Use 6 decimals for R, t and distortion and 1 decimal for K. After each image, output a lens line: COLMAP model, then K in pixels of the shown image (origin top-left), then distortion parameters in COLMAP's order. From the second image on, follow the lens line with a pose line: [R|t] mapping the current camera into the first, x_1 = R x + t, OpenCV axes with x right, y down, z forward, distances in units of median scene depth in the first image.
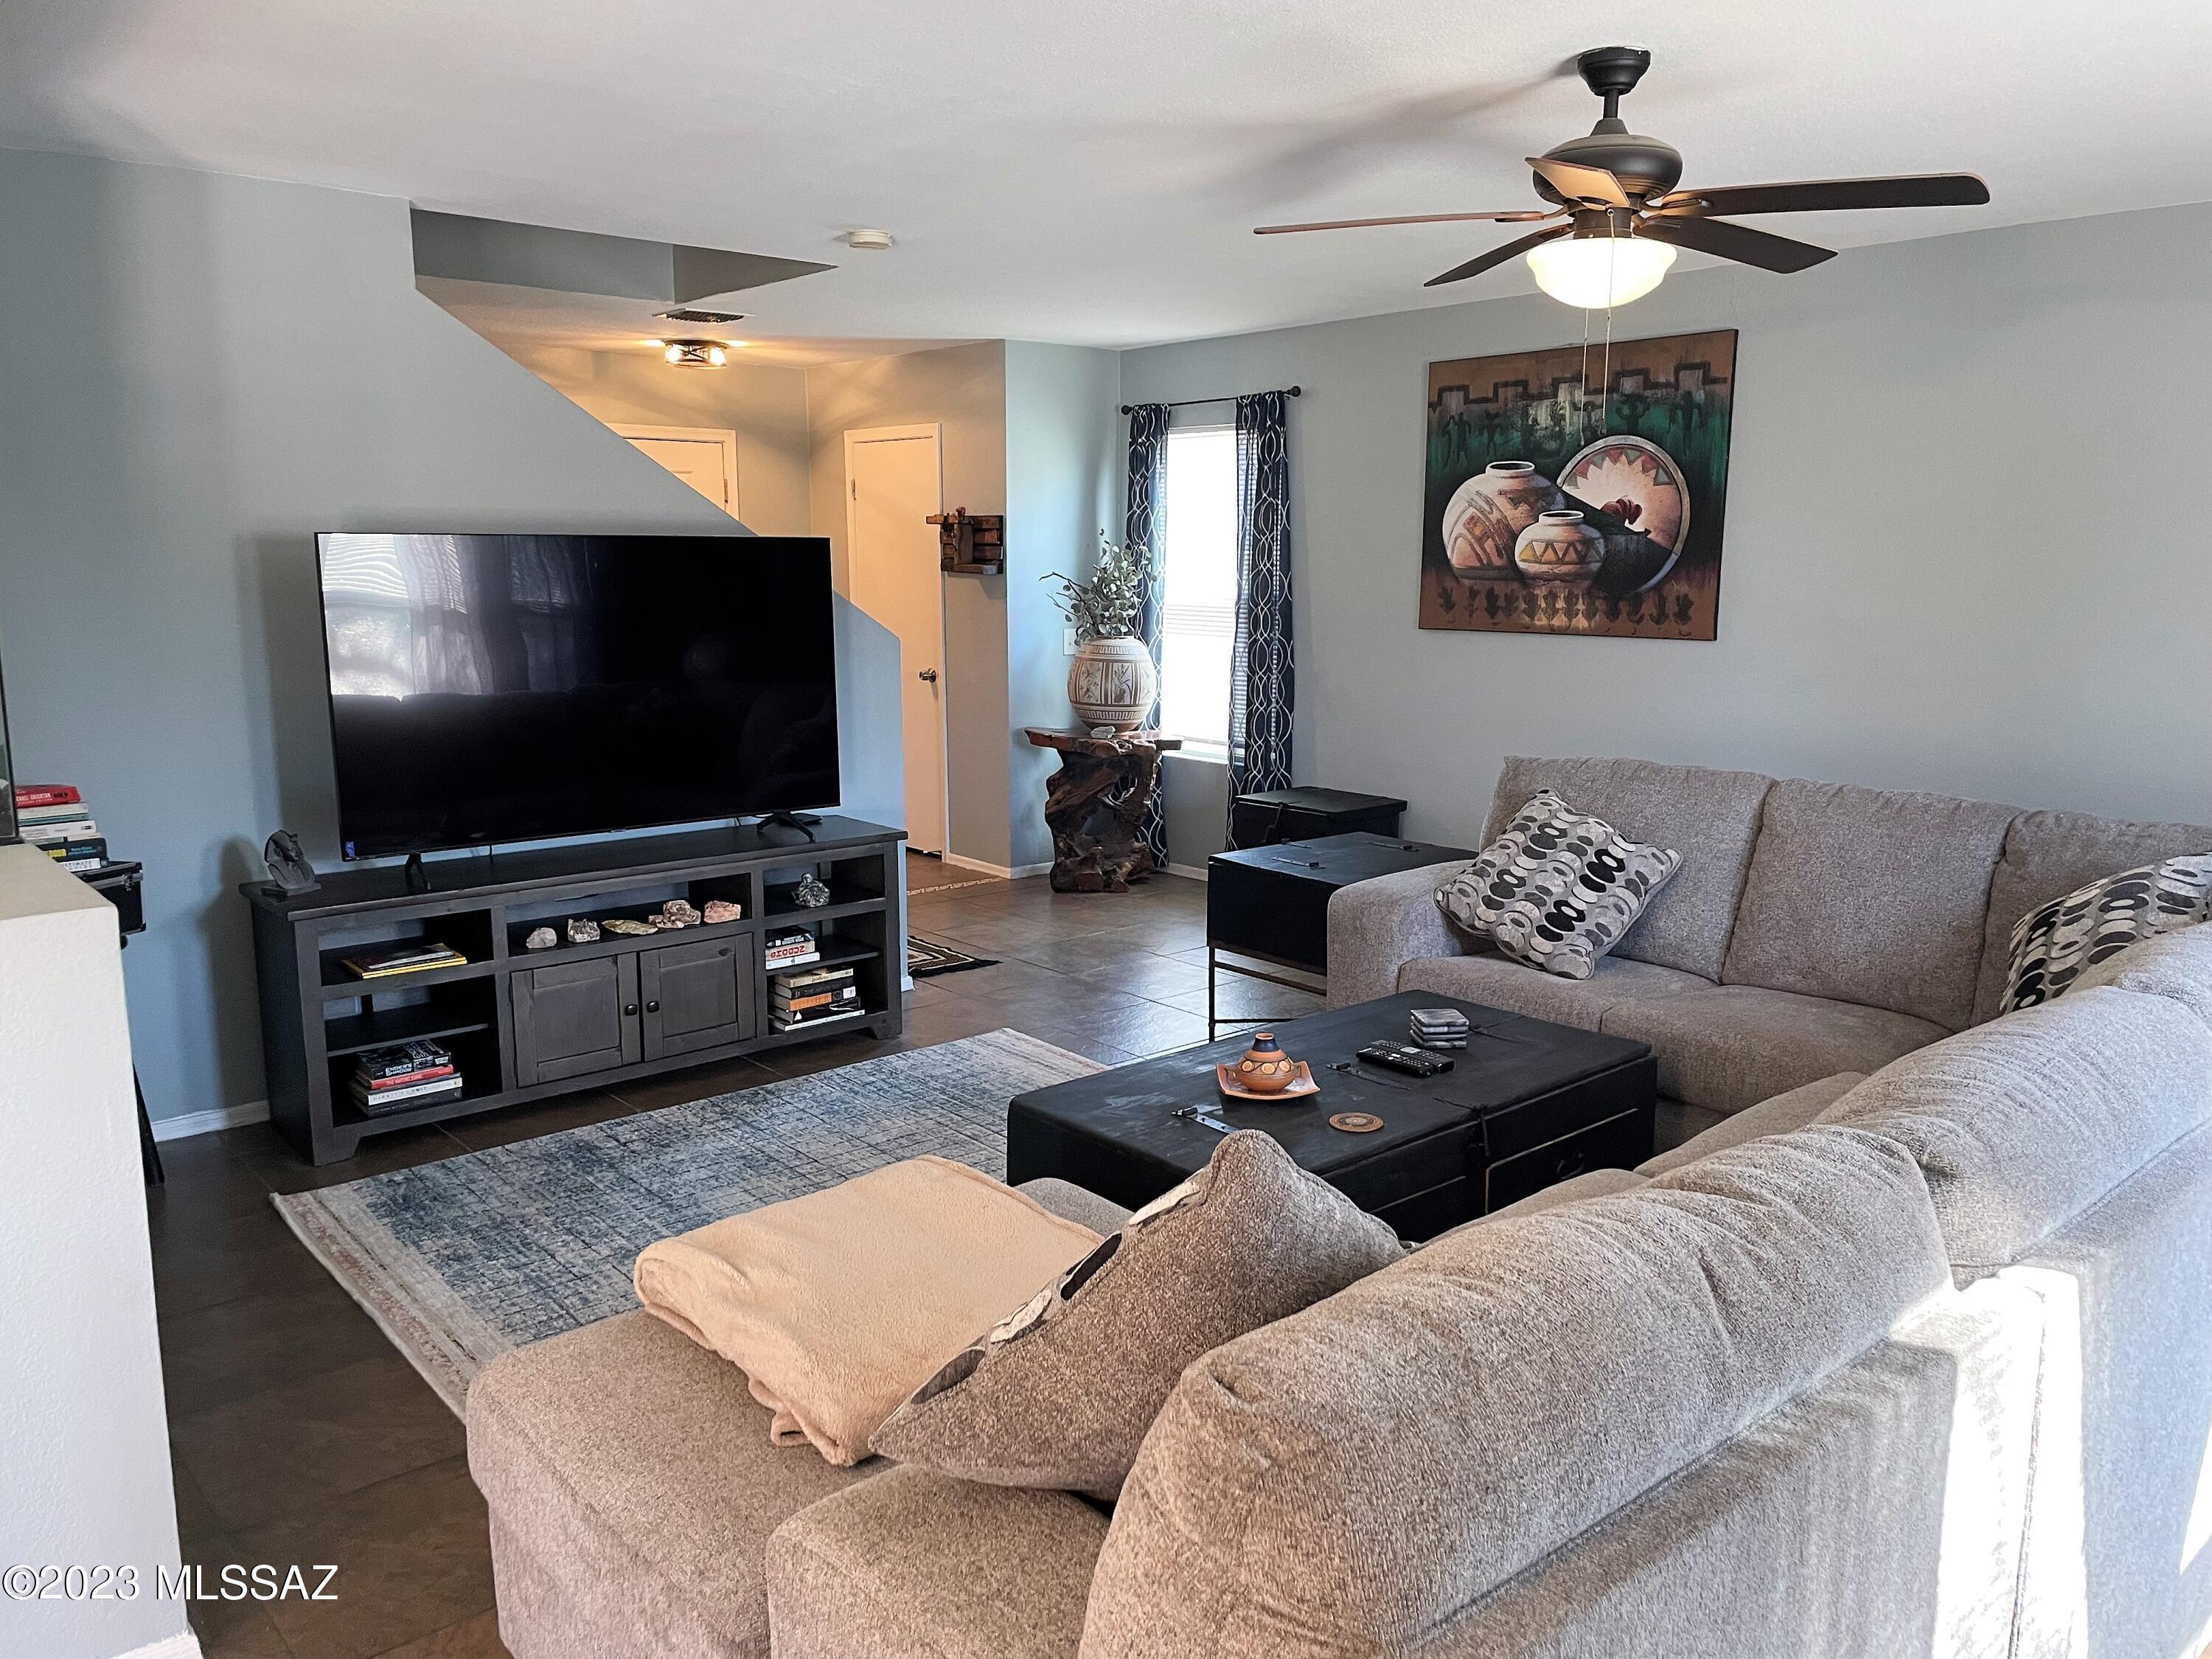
lens RADIAL K [[1661.1, 0, 1119.1], [0, 1661.1, 832.8], [0, 0, 1]] dist [0.087248, -0.109805]
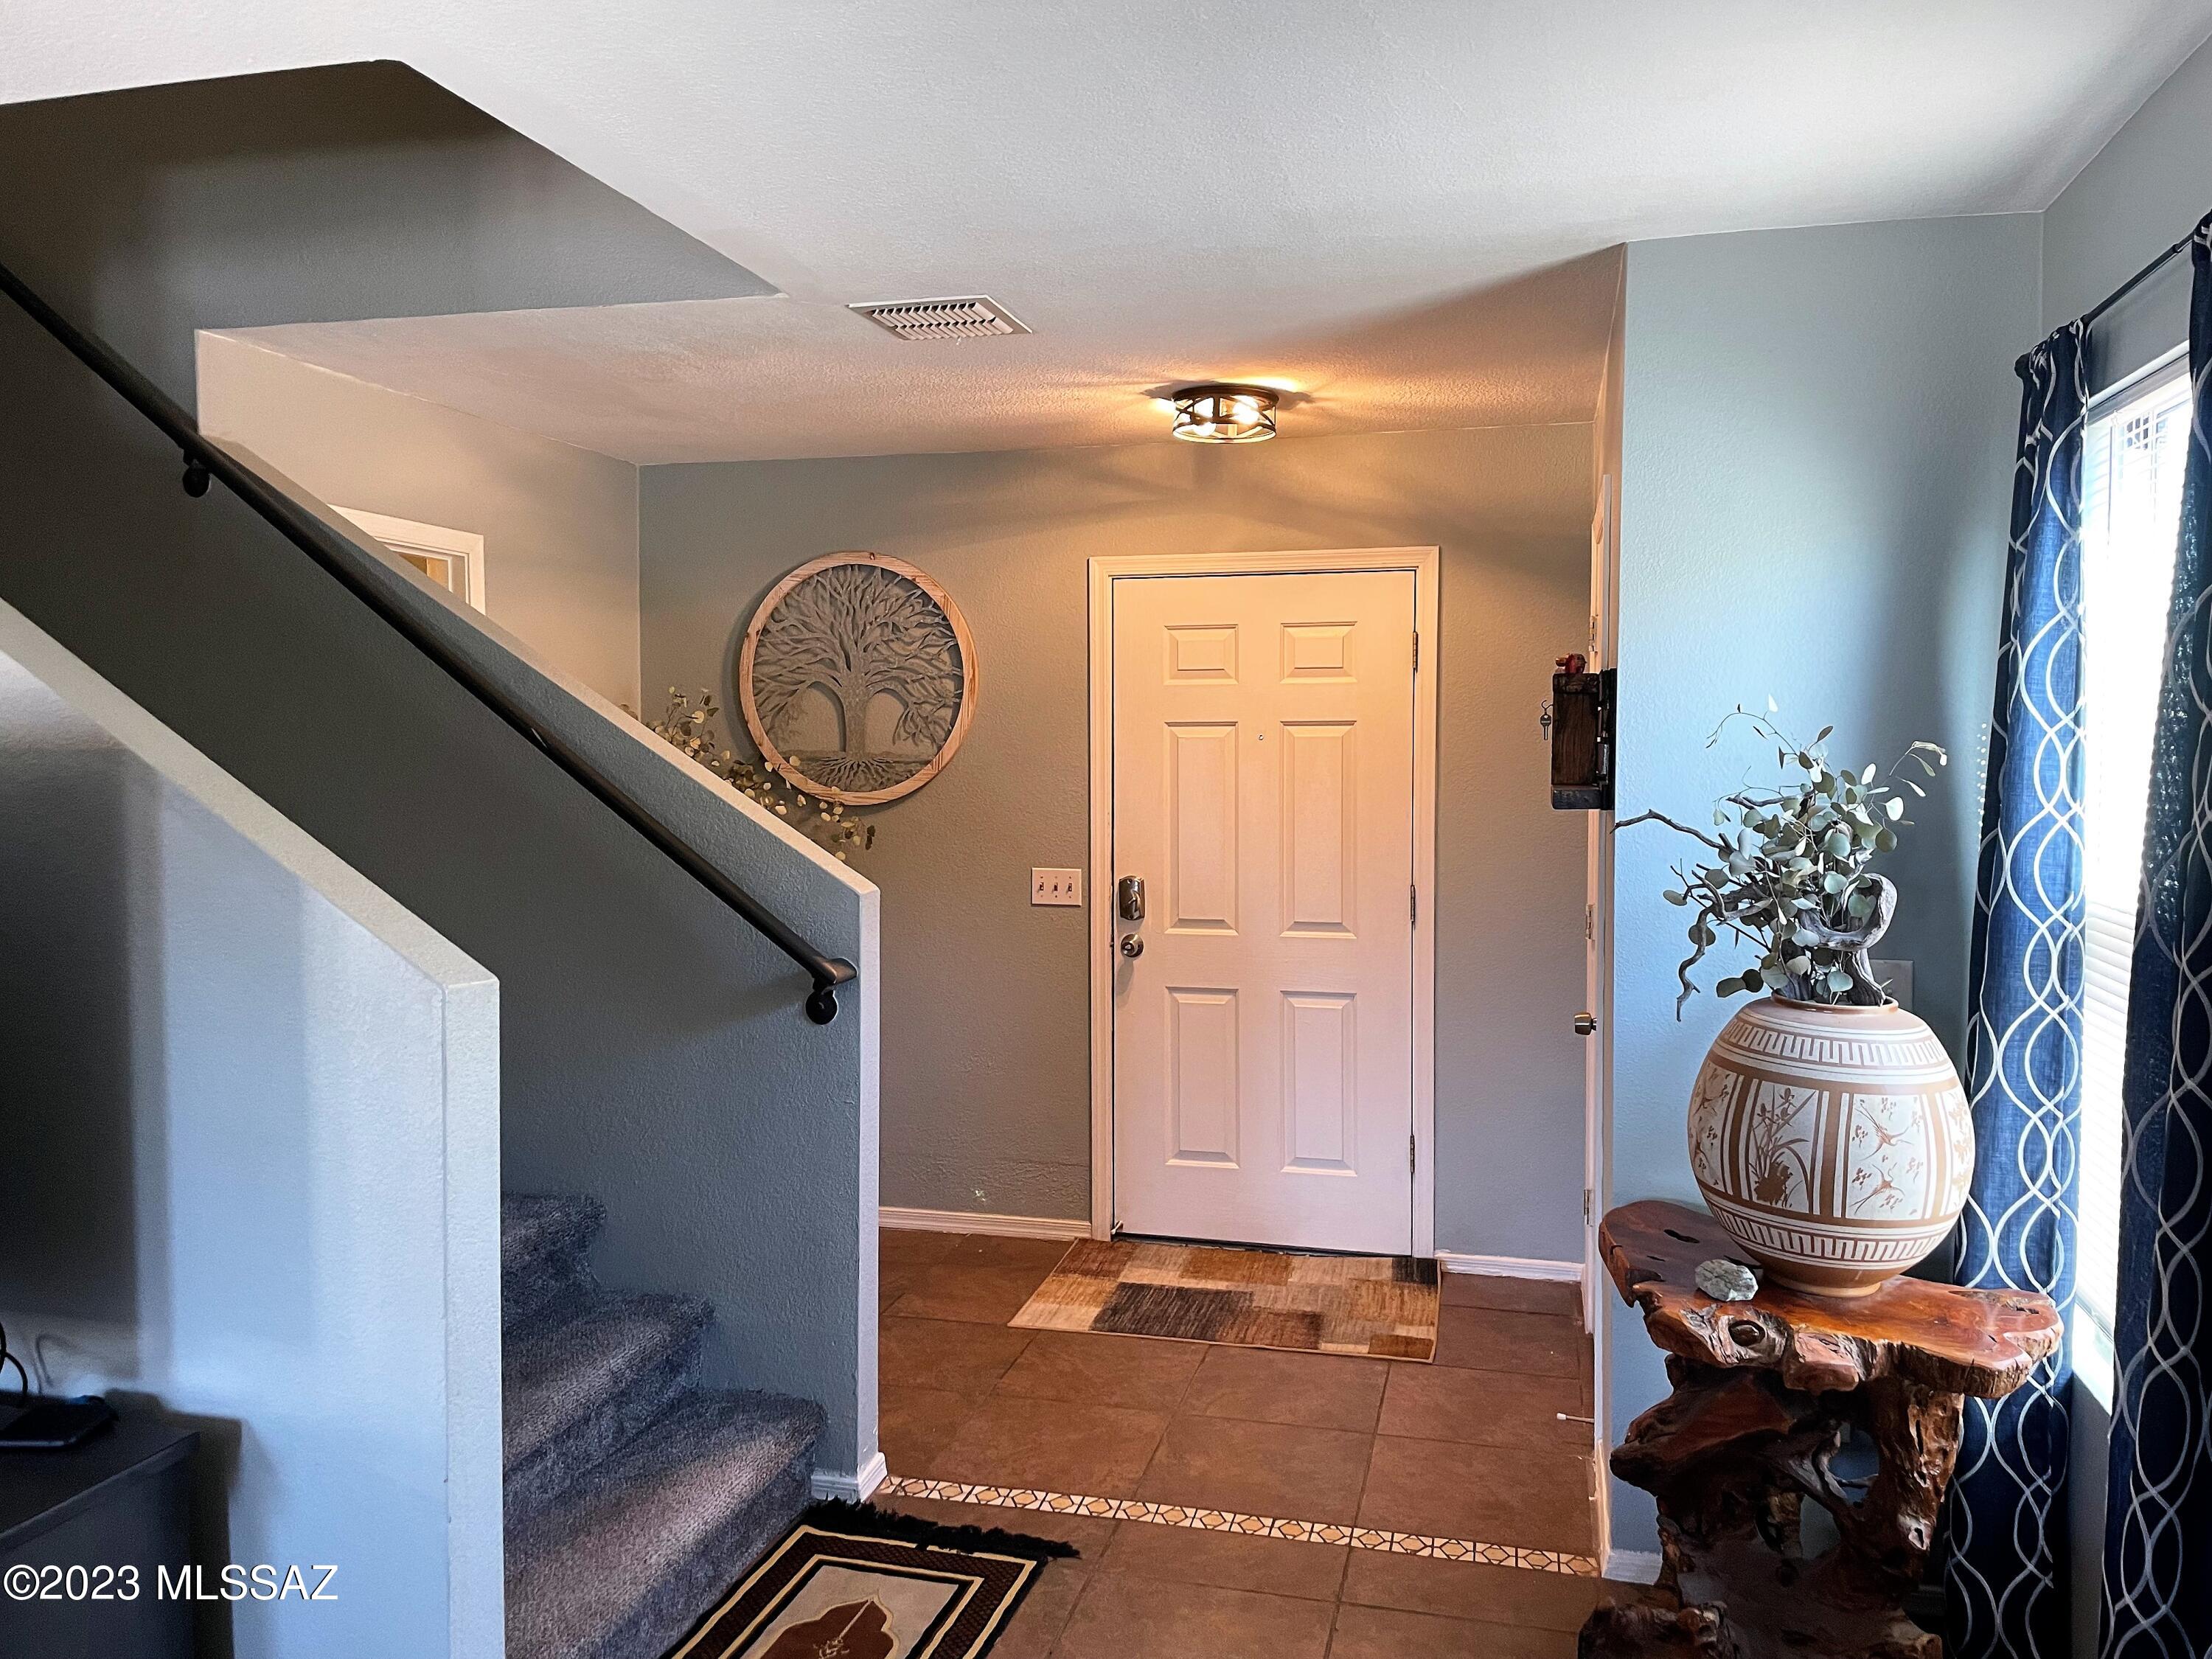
lens RADIAL K [[1661.1, 0, 1101.5], [0, 1661.1, 820.6], [0, 0, 1]] dist [0.087248, -0.109805]
pose [[0.566473, 0.036970, -0.823250, 0.288277], [-0.139330, 0.988908, -0.051463, -0.170776], [0.812216, 0.143856, 0.565341, 0.994066]]
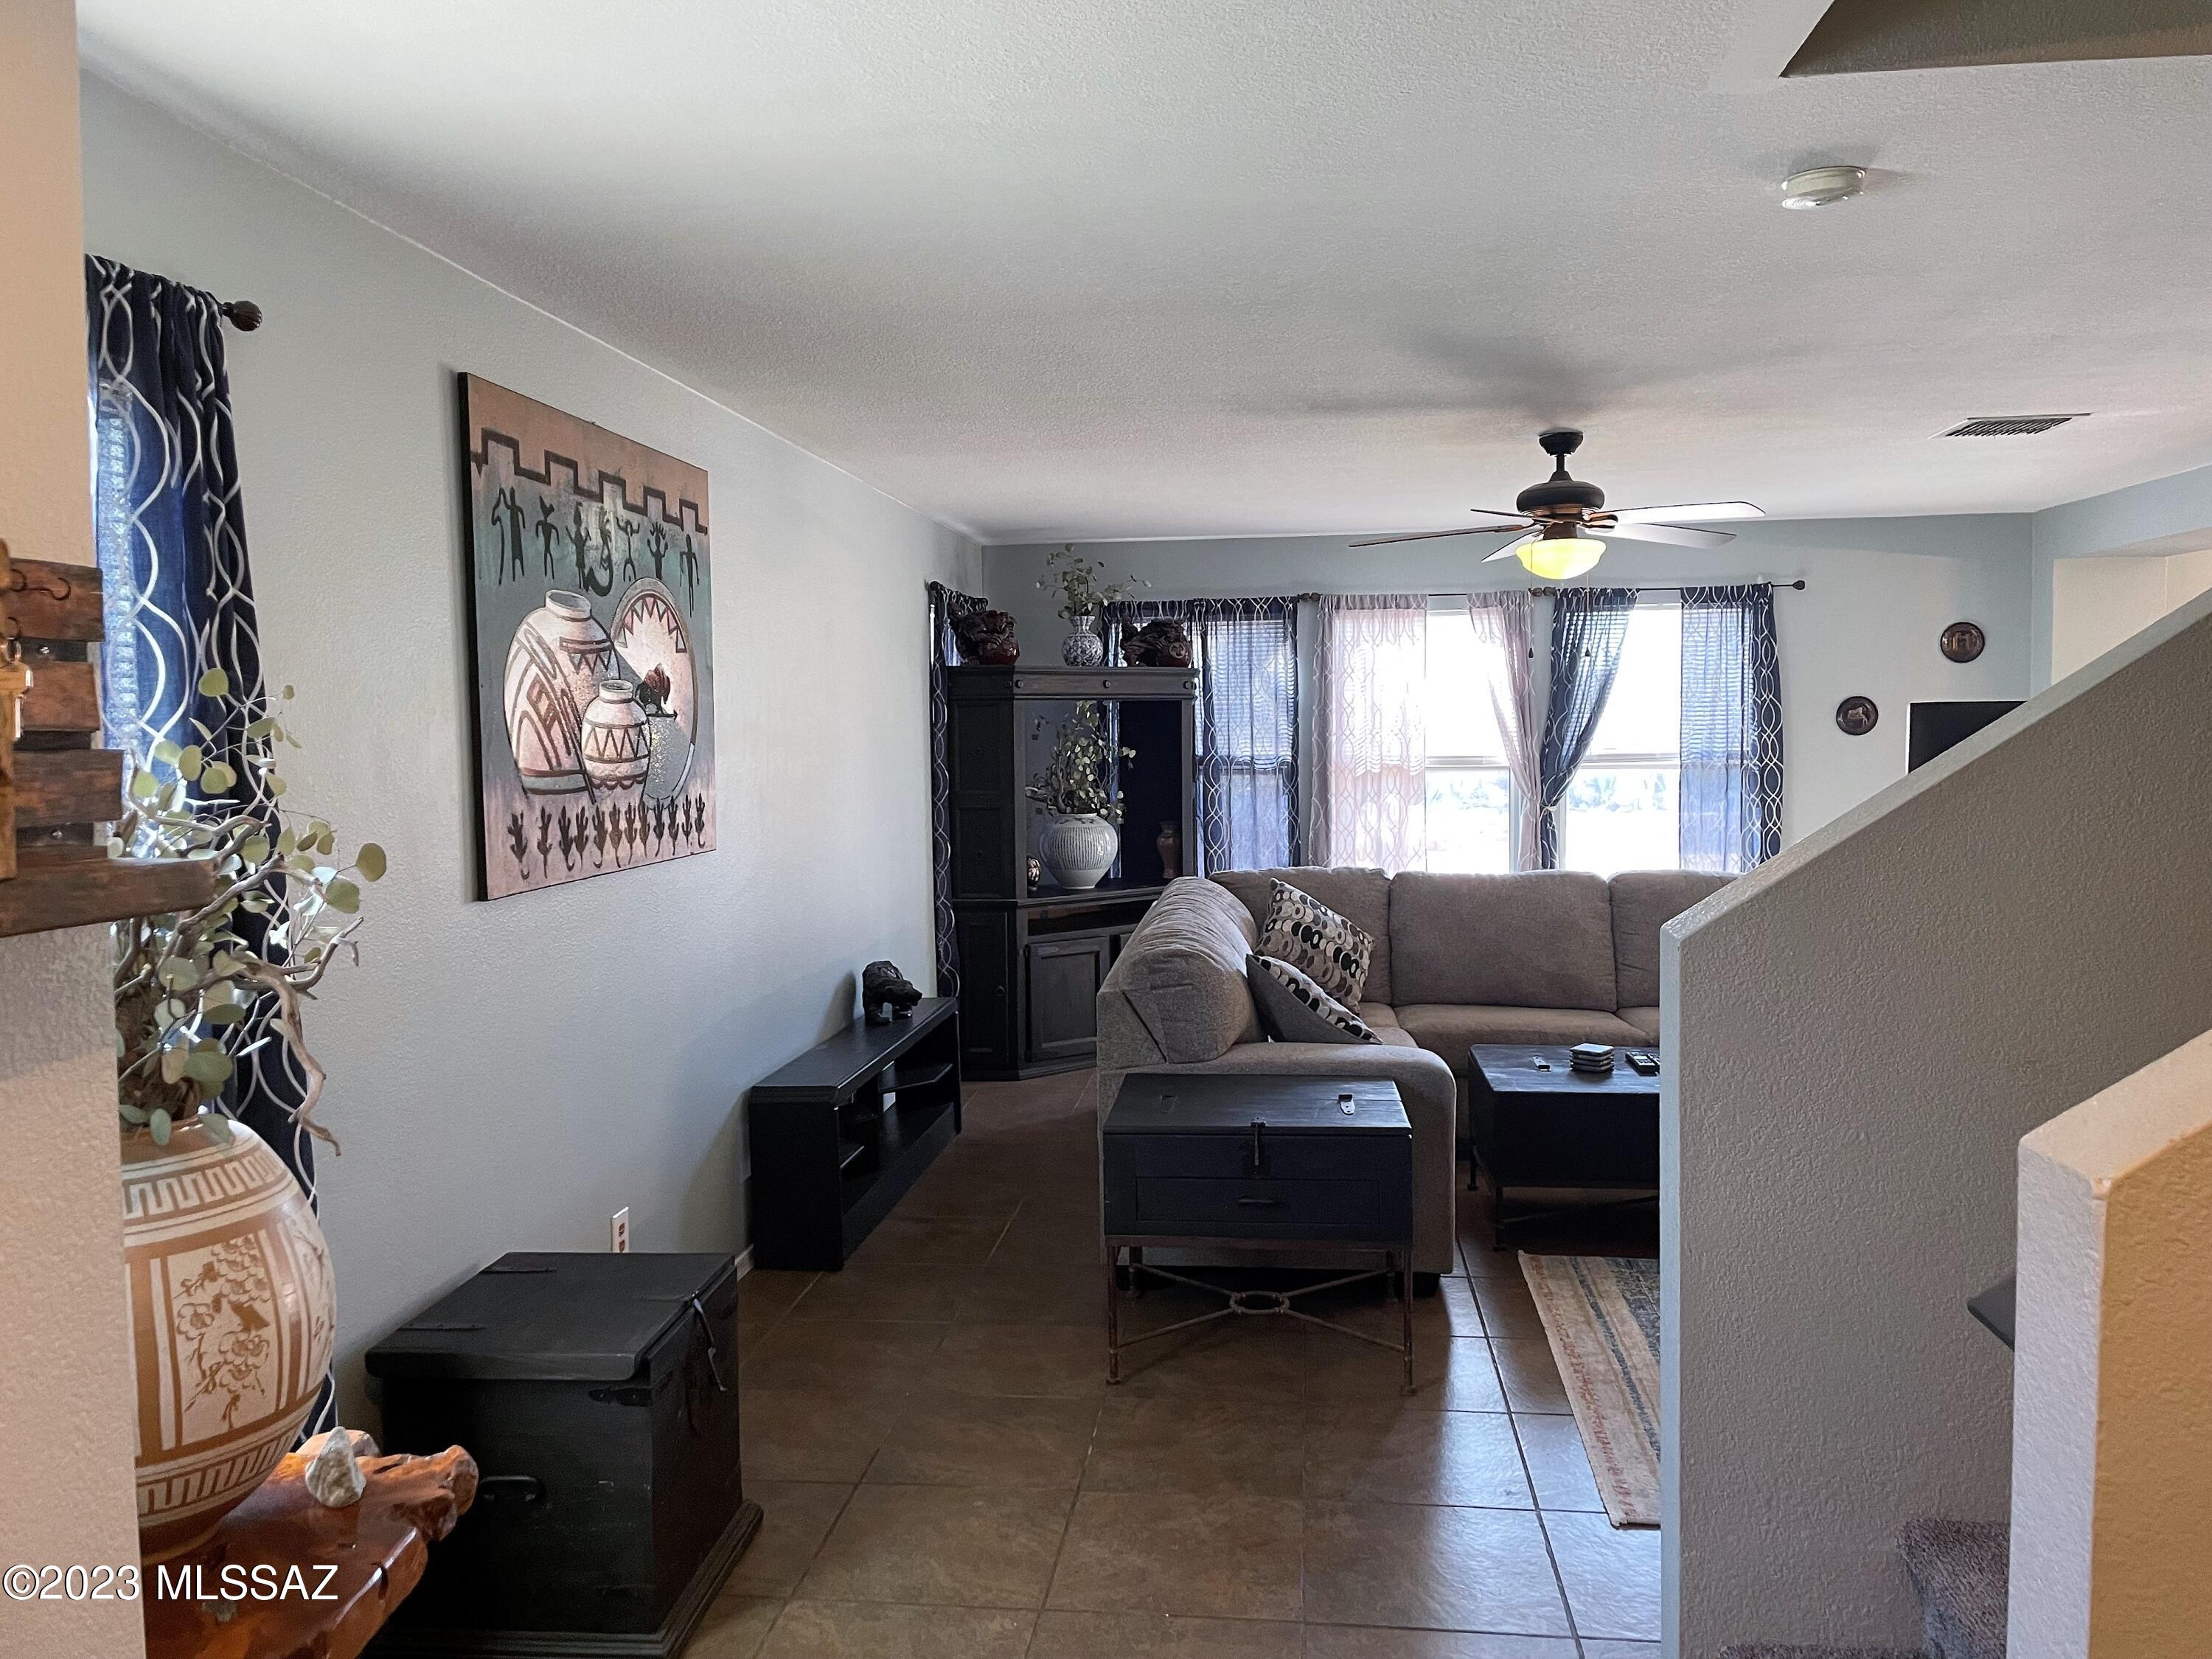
lens RADIAL K [[1661.1, 0, 1108.9], [0, 1661.1, 823.6], [0, 0, 1]] dist [0.087248, -0.109805]
pose [[-0.678137, -0.035014, 0.734101, -0.395774], [0.138179, 0.974976, 0.174149, -0.265846], [-0.721829, 0.219534, -0.656329, 1.537094]]
